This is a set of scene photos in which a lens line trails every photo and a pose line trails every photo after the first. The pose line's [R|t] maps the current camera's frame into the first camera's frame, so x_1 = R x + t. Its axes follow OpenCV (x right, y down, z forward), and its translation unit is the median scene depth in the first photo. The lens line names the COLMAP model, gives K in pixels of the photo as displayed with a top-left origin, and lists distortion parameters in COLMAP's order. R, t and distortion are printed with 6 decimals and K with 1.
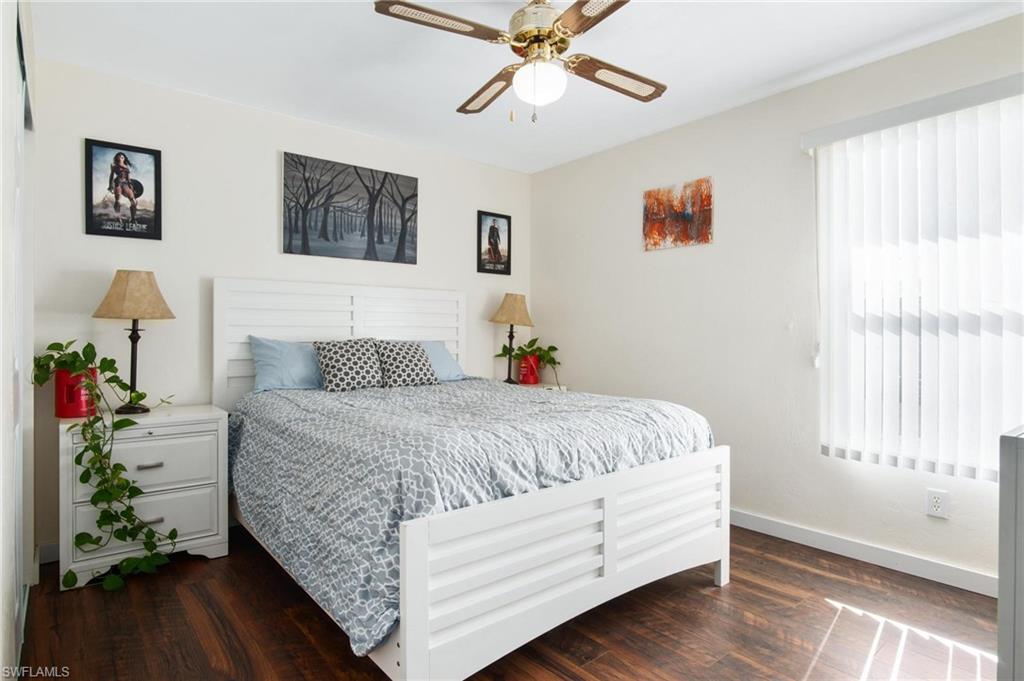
lens RADIAL K [[551.8, 0, 511.4], [0, 551.8, 331.2], [0, 0, 1]] dist [-0.018046, 0.001463]
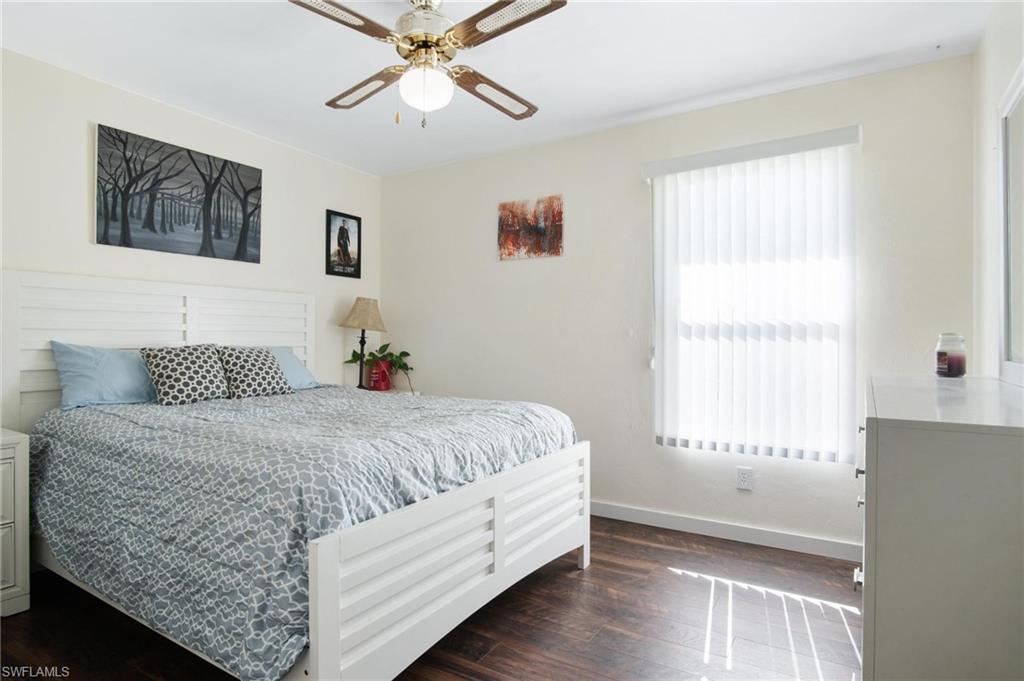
lens RADIAL K [[548.3, 0, 514.4], [0, 548.3, 336.8], [0, 0, 1]] dist [-0.021047, 0.001016]
pose [[0.947112, 0.002155, 0.320895, -0.100793], [-0.002318, 0.999997, 0.000124, -0.000344], [-0.320894, -0.000862, 0.947115, 0.006909]]
